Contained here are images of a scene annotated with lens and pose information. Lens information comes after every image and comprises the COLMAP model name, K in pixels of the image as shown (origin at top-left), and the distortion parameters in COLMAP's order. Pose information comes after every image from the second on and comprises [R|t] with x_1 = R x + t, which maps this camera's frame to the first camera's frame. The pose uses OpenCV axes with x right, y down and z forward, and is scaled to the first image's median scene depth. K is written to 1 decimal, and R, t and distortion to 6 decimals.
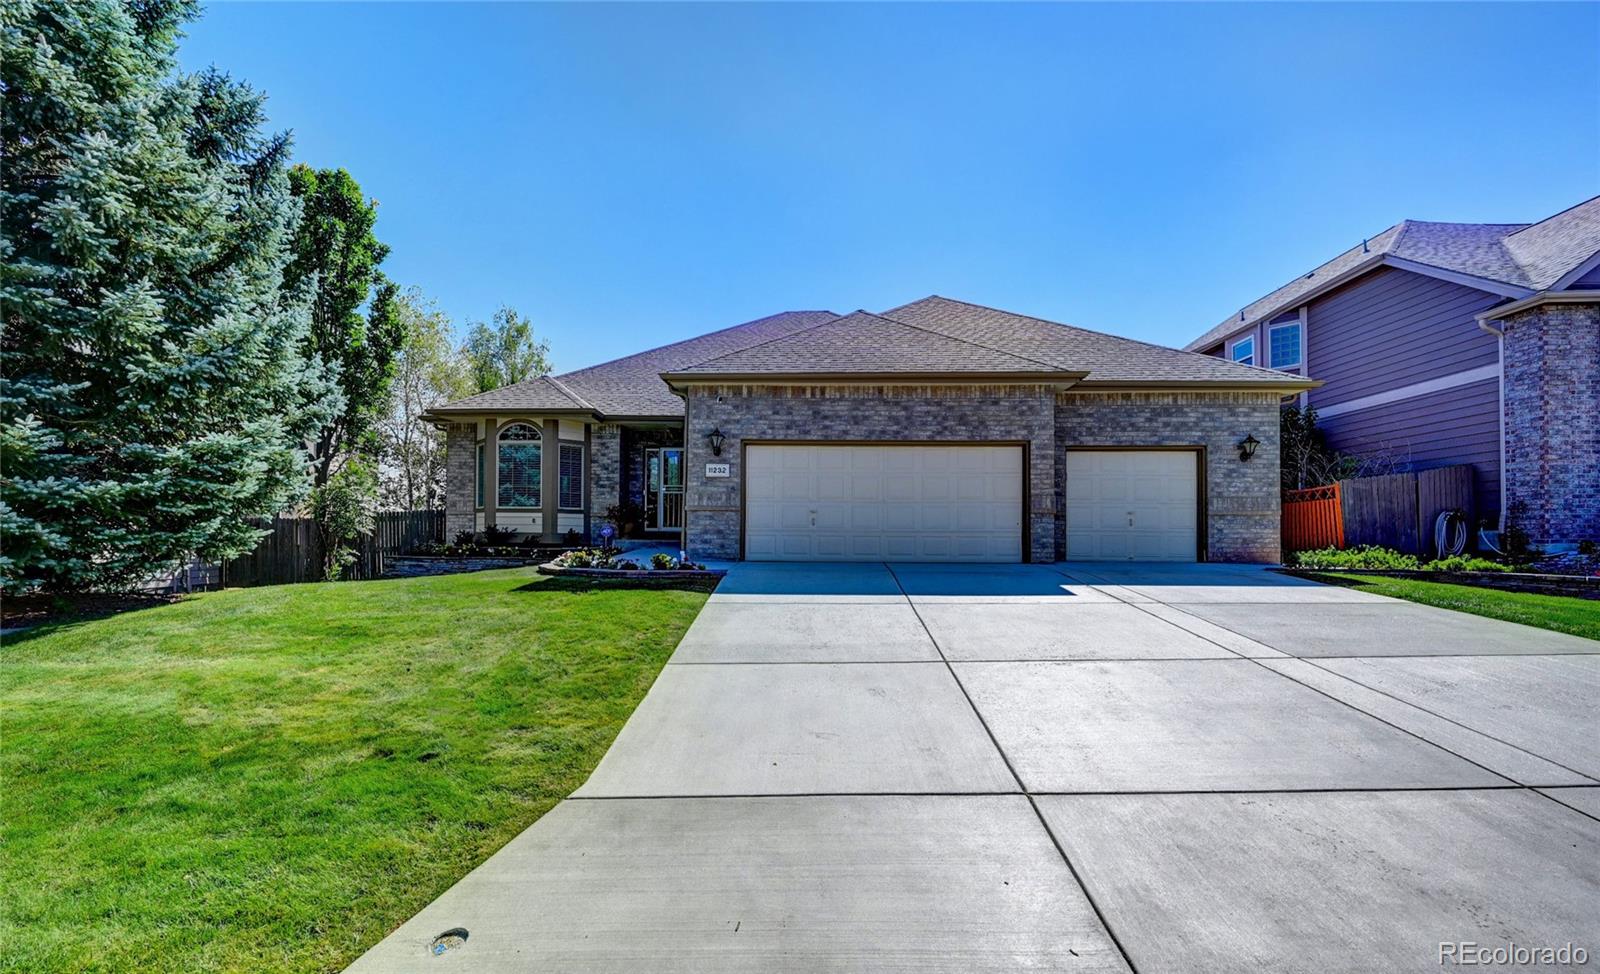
lens RADIAL K [[638.0, 0, 800.8], [0, 638.0, 532.7], [0, 0, 1]] dist [0.001113, 0.000319]
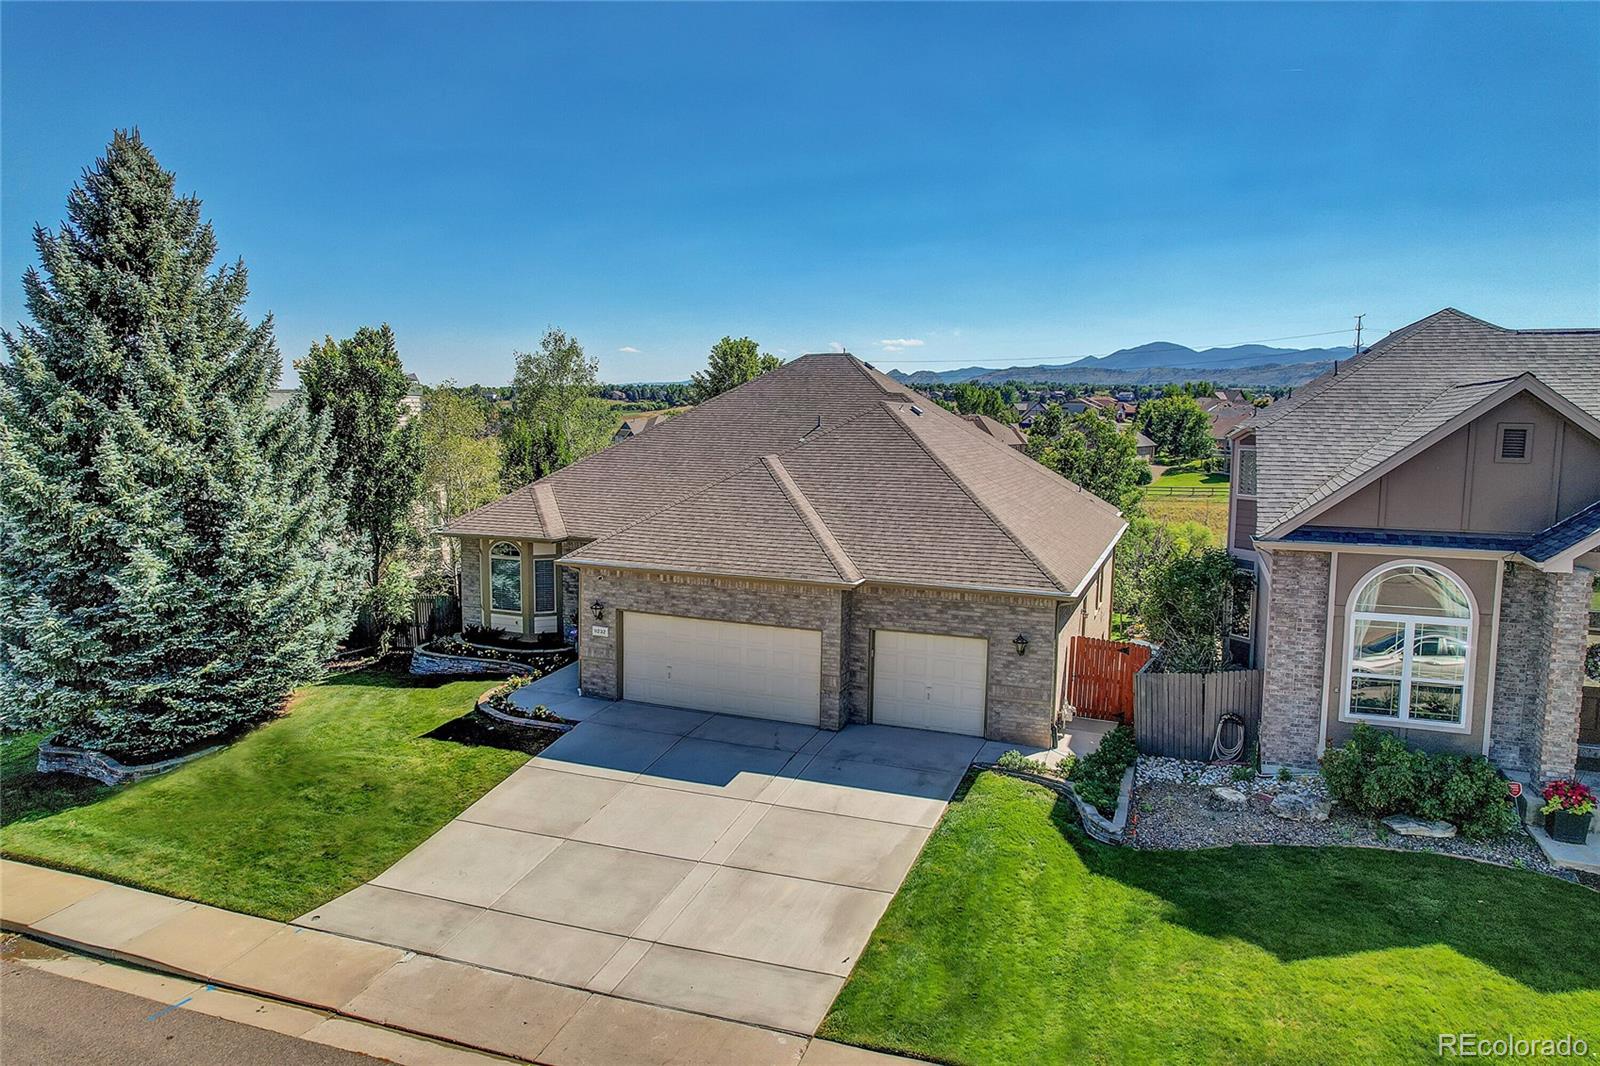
lens RADIAL K [[1023.1, 0, 803.1], [0, 1023.1, 530.5], [0, 0, 1]] dist [-0.047627, 0.032956]
pose [[0.943133, 0.045518, -0.329285, 0.938191], [-0.005090, 0.992442, 0.122609, -0.559843], [0.332377, -0.113960, 0.936237, -0.791838]]
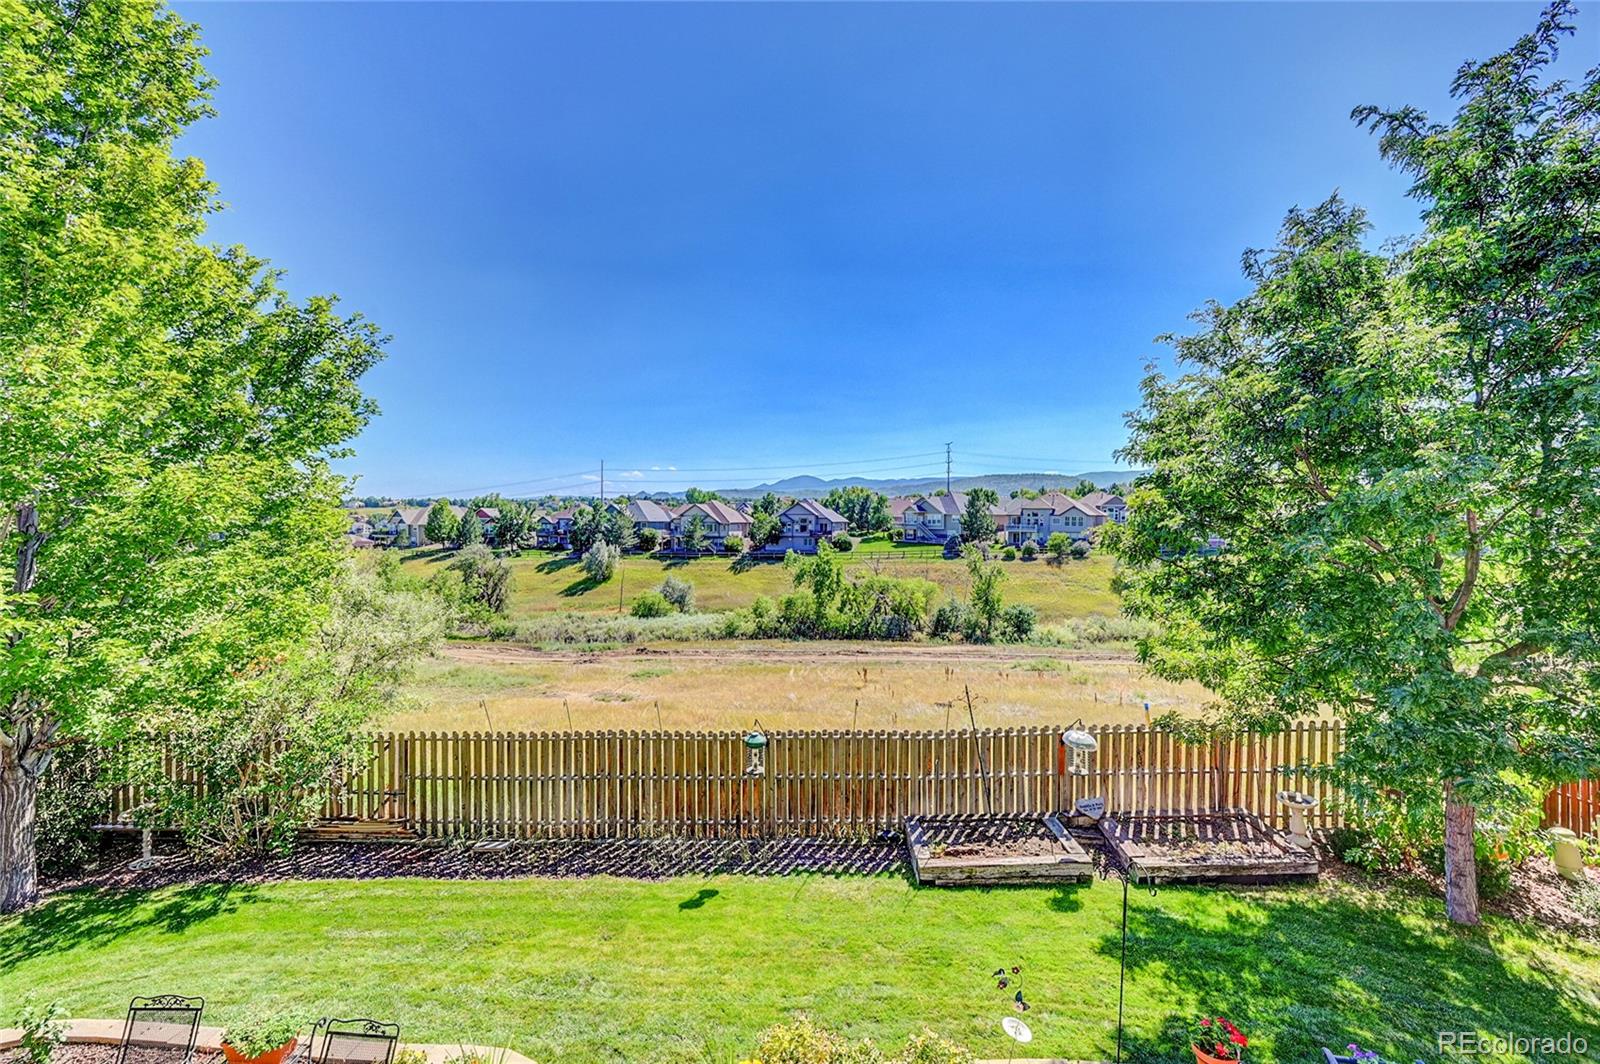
lens RADIAL K [[641.9, 0, 802.1], [0, 641.9, 536.7], [0, 0, 1]] dist [0.002360, 0.000578]
pose [[0.999962, 0.002721, -0.008329, 0.012980], [-0.002430, 0.999394, 0.034720, -0.108772], [0.008419, -0.034699, 0.999362, 3.037071]]
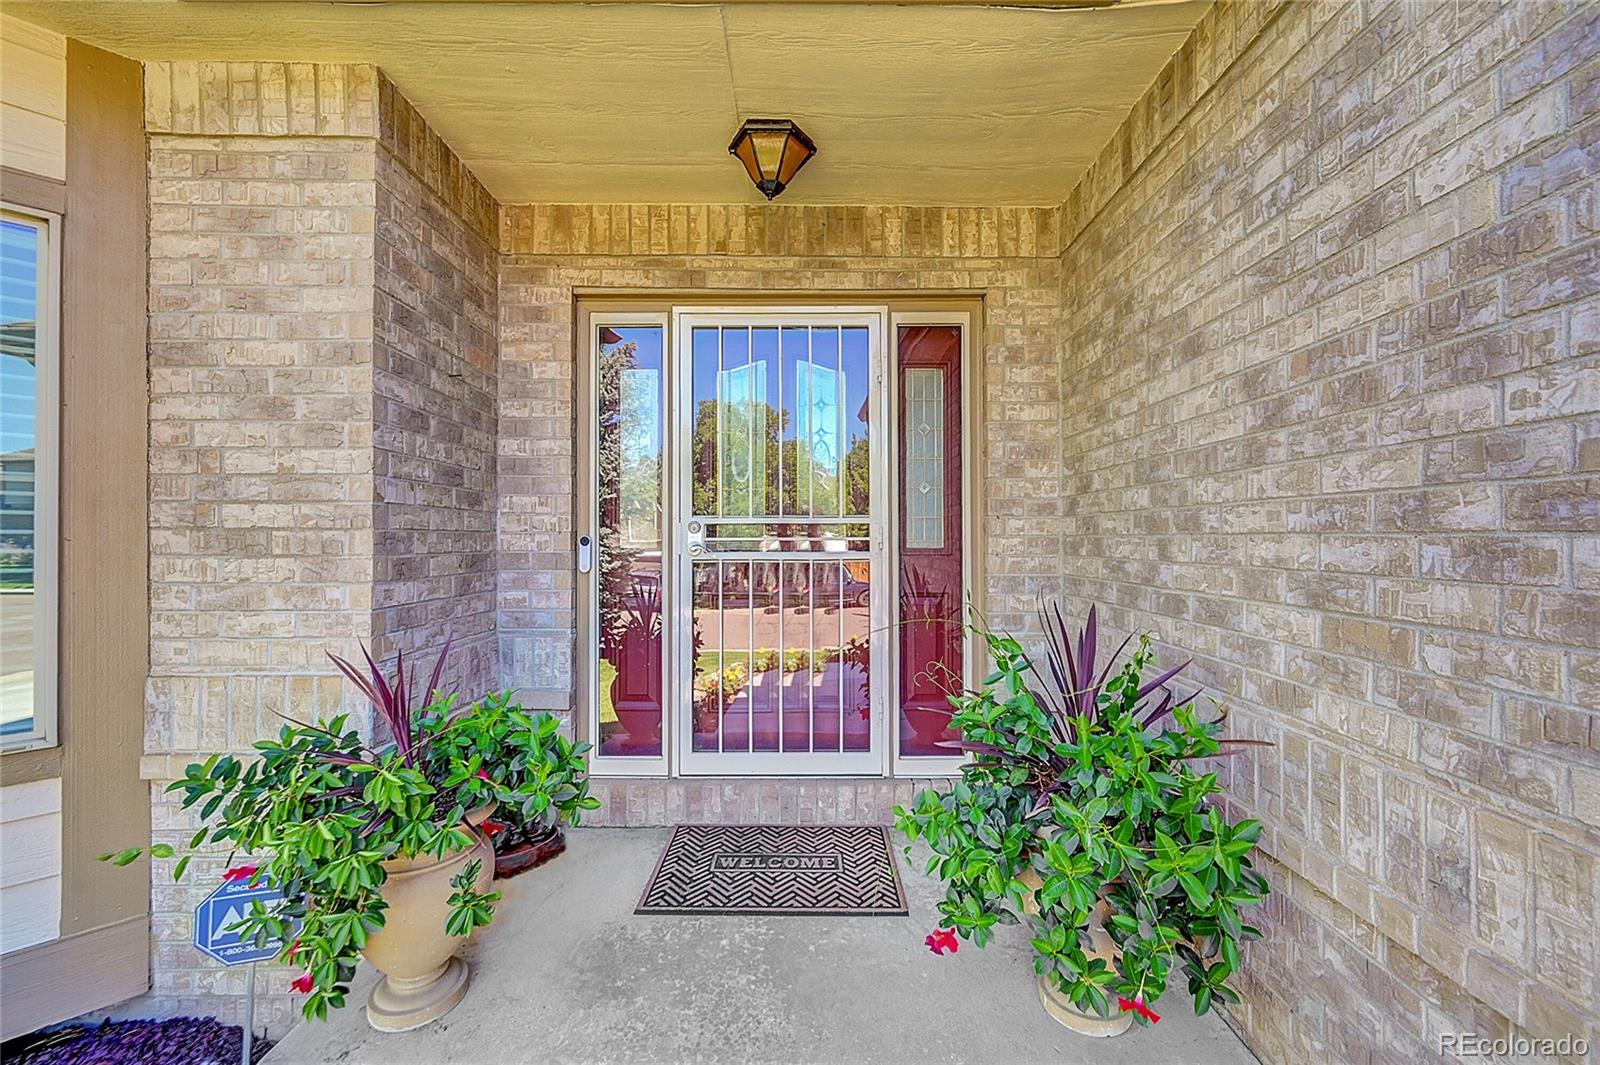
lens RADIAL K [[641.9, 0, 803.2], [0, 641.9, 531.9], [0, 0, 1]] dist [0.002360, 0.000578]
pose [[0.999541, -0.005405, 0.029812, -0.270012], [0.005088, 0.999930, 0.010684, -0.102025], [-0.029867, -0.010528, 0.999498, 1.168390]]
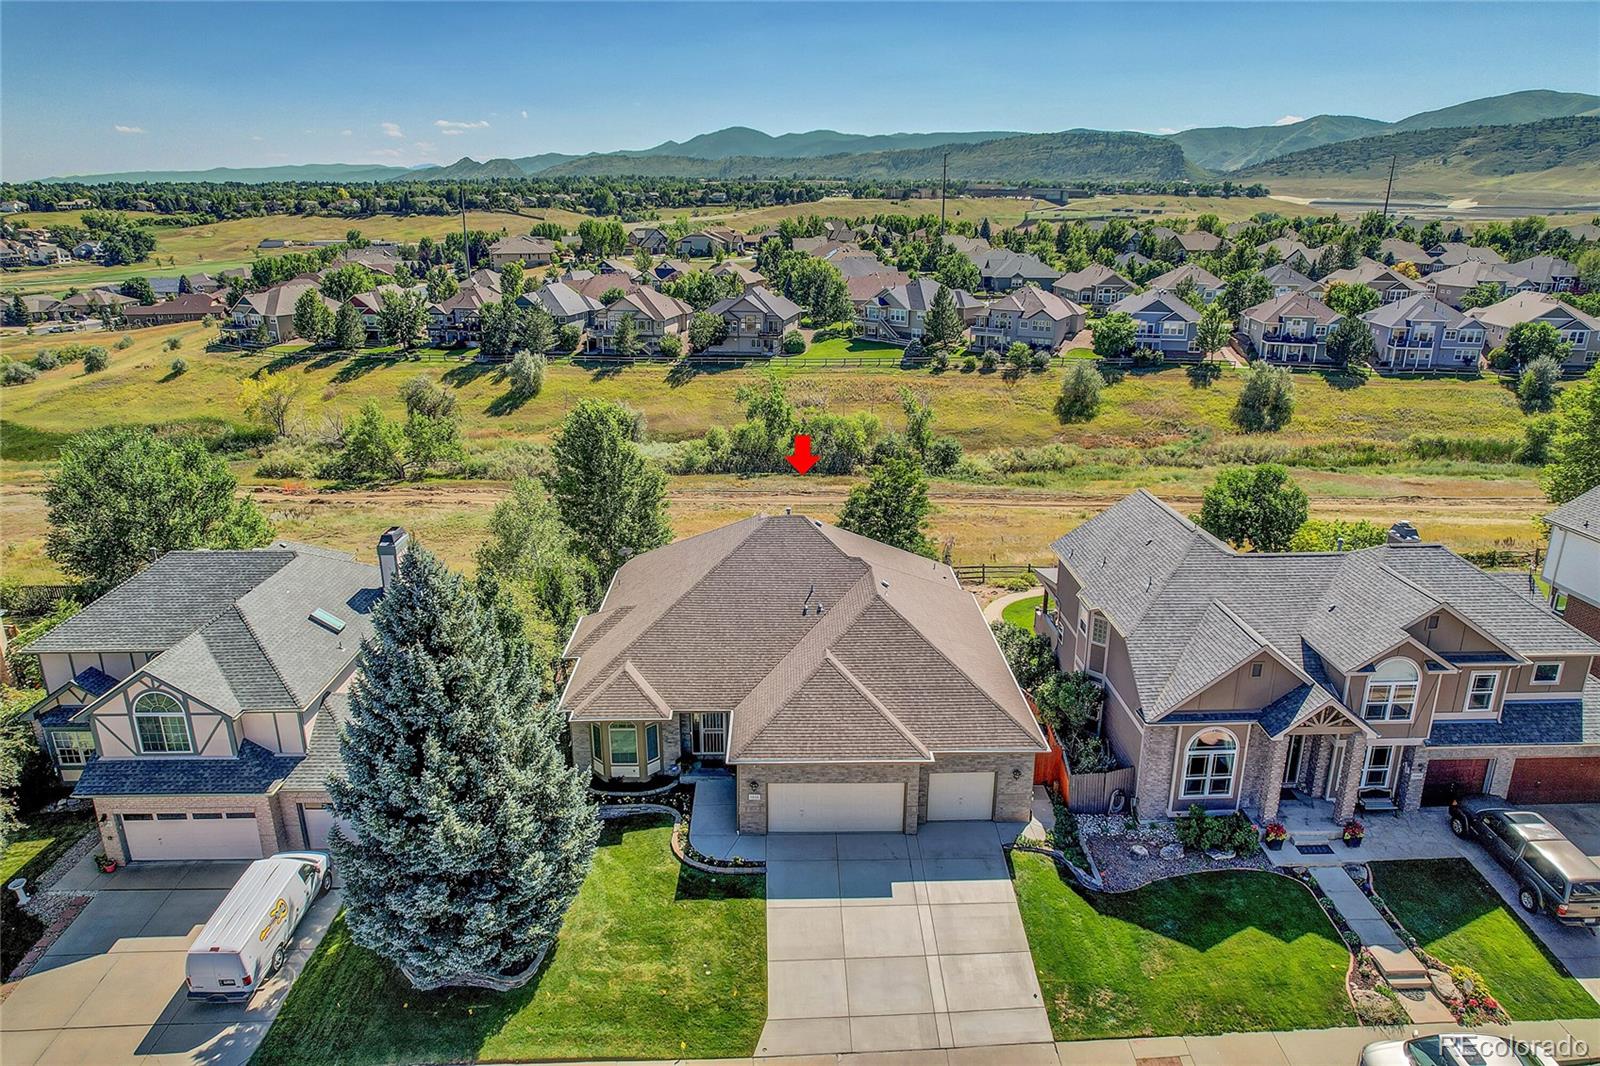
lens RADIAL K [[1023.1, 0, 805.3], [0, 1023.1, 528.7], [0, 0, 1]] dist [-0.047627, 0.032956]
pose [[0.998316, -0.018490, 0.054989, -0.131488], [0.000245, 0.949185, 0.314719, -1.919111], [-0.058014, -0.314176, 0.947591, -1.801208]]
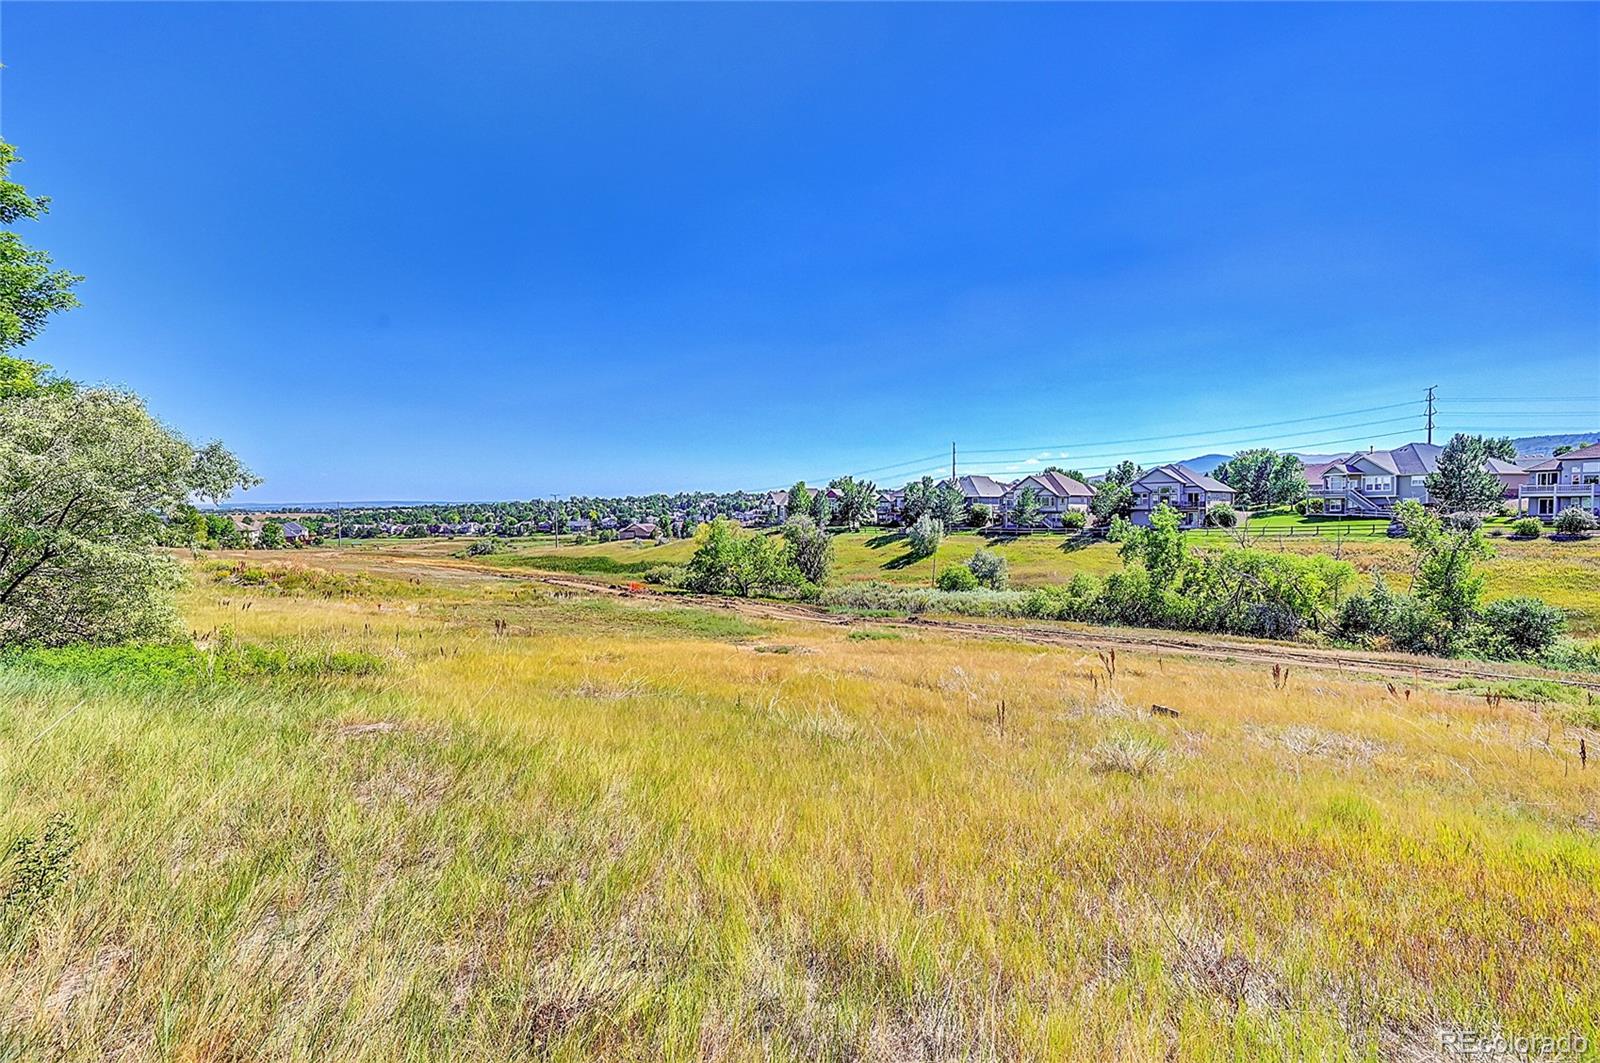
lens RADIAL K [[641.9, 0, 806.4], [0, 641.9, 525.6], [0, 0, 1]] dist [0.002360, 0.000578]
pose [[0.842932, 0.005906, -0.537988, 0.583127], [0.012521, 0.999454, 0.030591, 0.171712], [0.537875, -0.032522, 0.842397, 3.856285]]
